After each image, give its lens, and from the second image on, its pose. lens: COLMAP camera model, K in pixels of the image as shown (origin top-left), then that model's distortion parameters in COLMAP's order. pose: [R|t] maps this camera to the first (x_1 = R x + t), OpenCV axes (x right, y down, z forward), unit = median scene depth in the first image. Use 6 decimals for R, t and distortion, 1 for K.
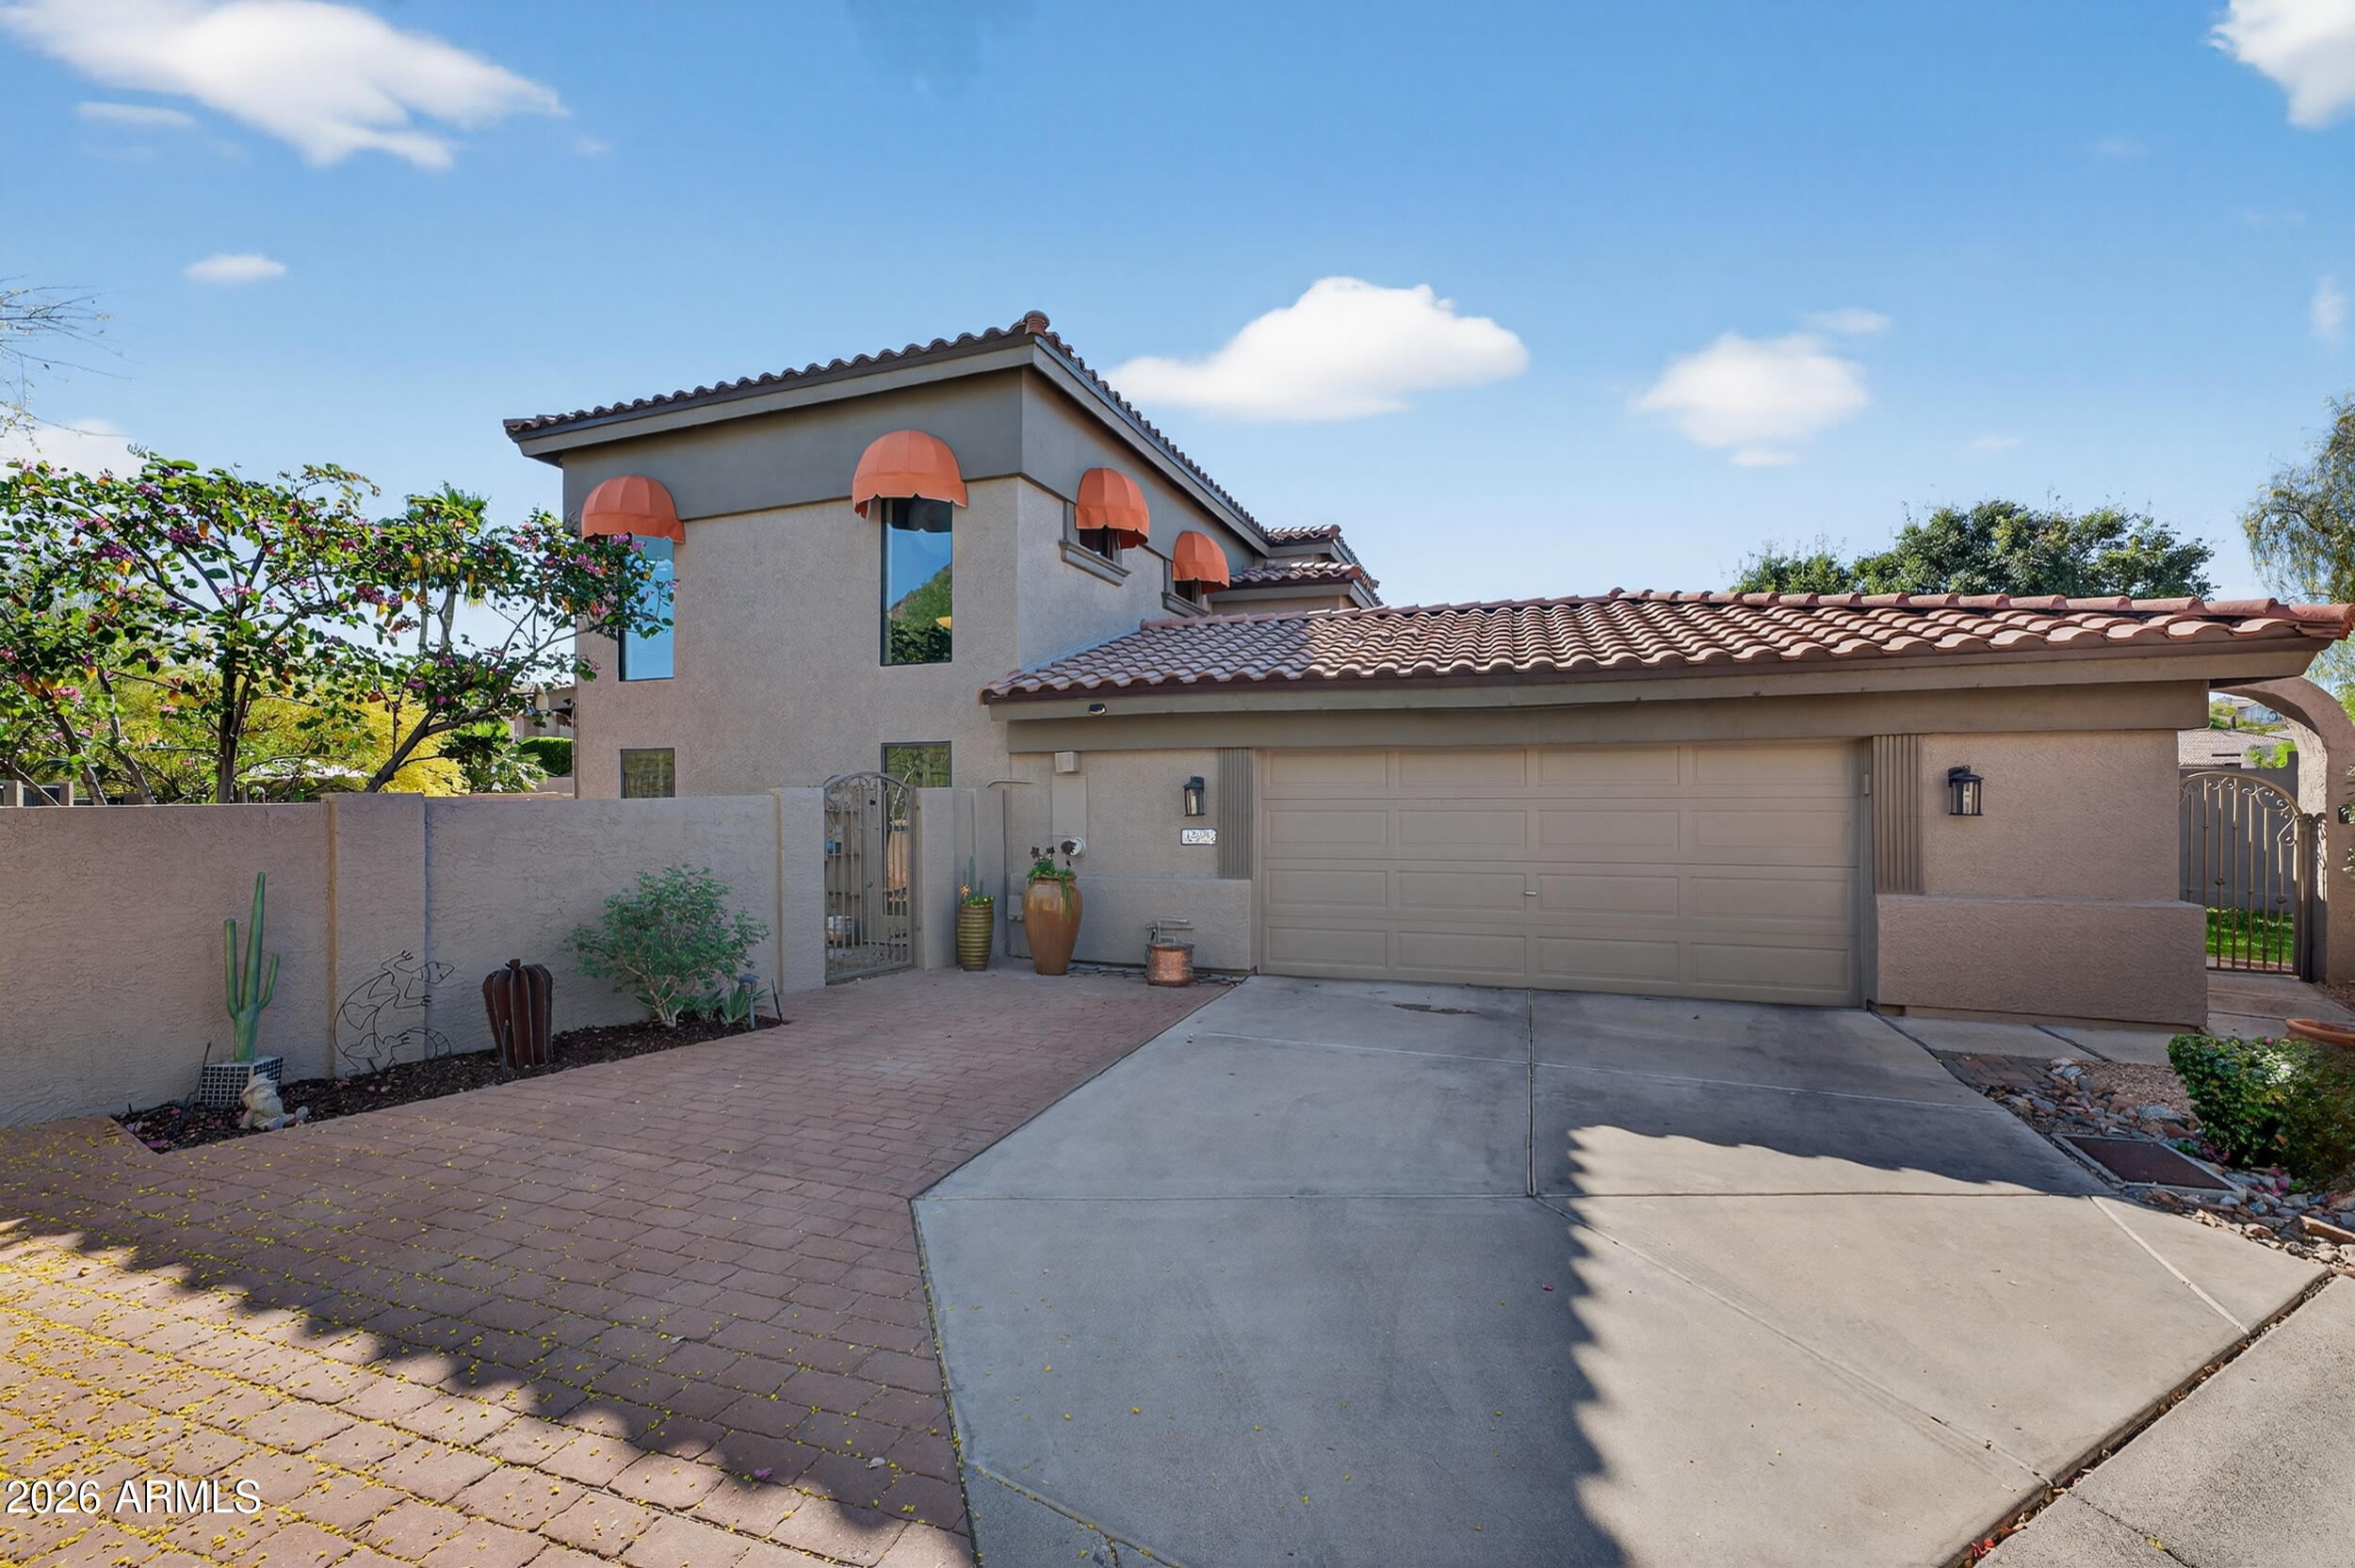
lens RADIAL K [[948.2, 0, 1167.5], [0, 948.2, 773.4], [0, 0, 1]] dist [-0.003709, 0.002682]
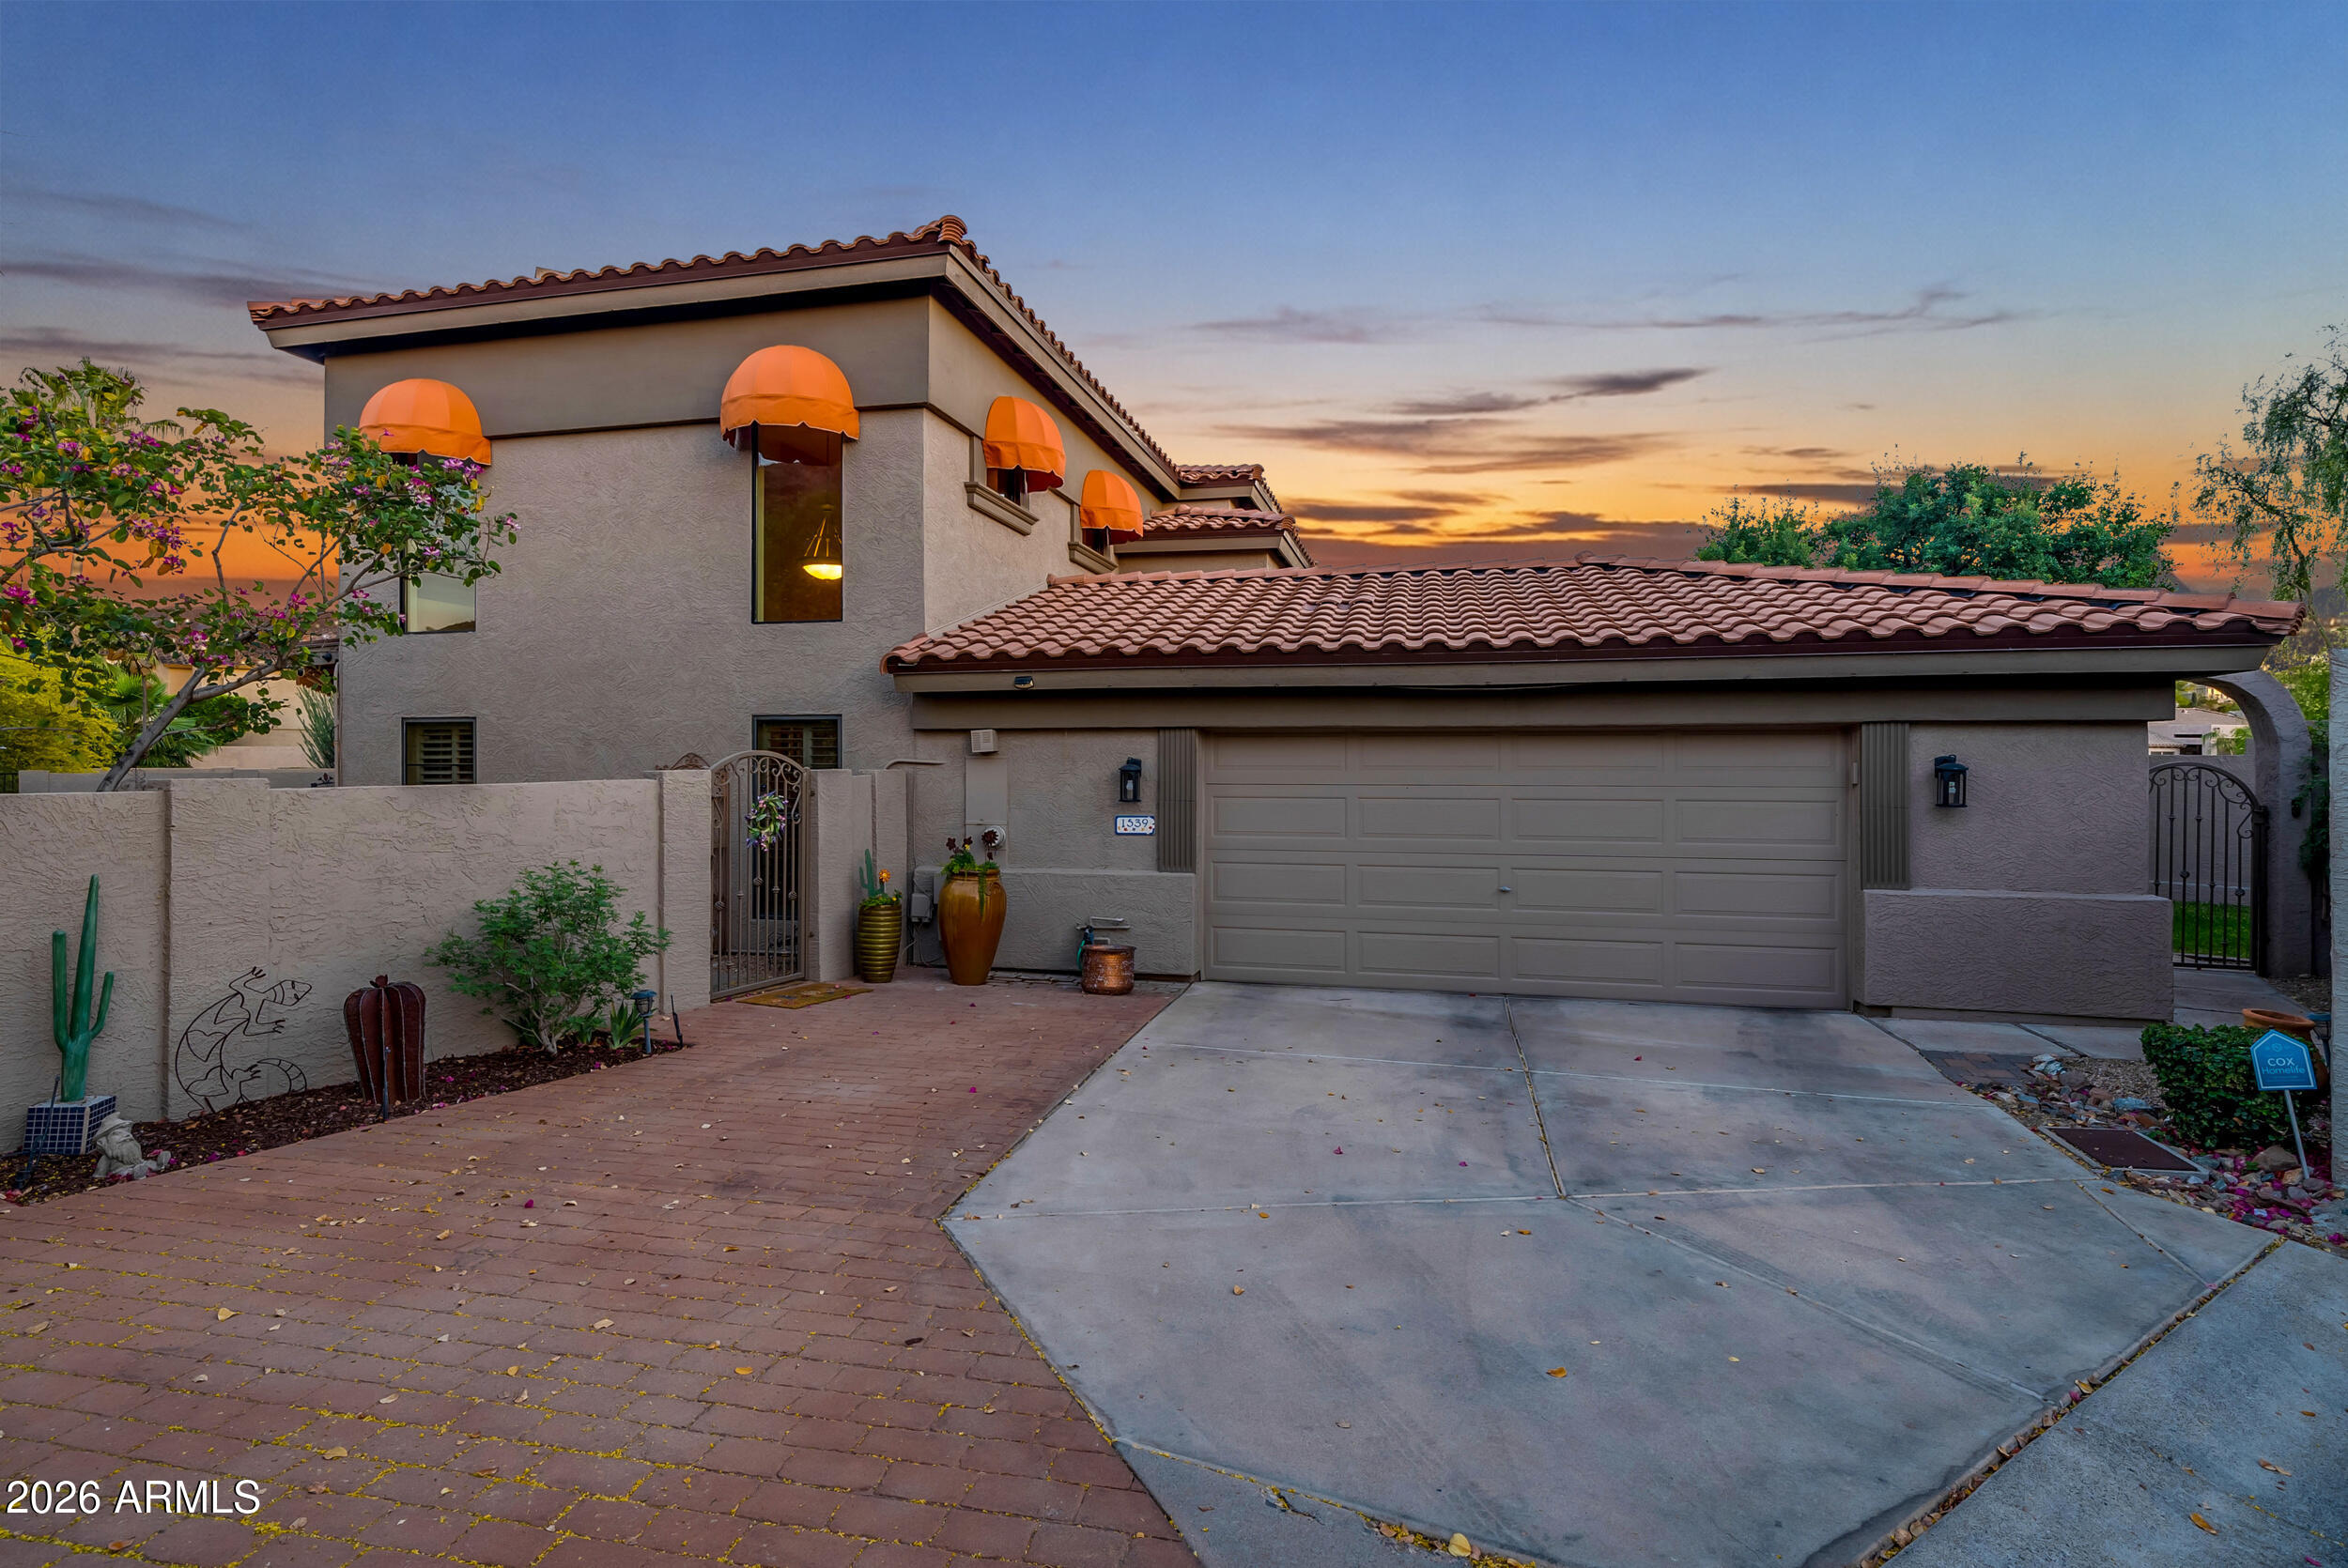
lens RADIAL K [[1161.7, 0, 1140.4], [0, 1161.7, 745.1], [0, 0, 1]] dist [0.021175, -0.009733]
pose [[0.993558, 0.009009, 0.112963, -0.112265], [-0.008949, 0.999959, -0.001043, -0.012059], [-0.112968, 0.000025, 0.993599, -0.094401]]
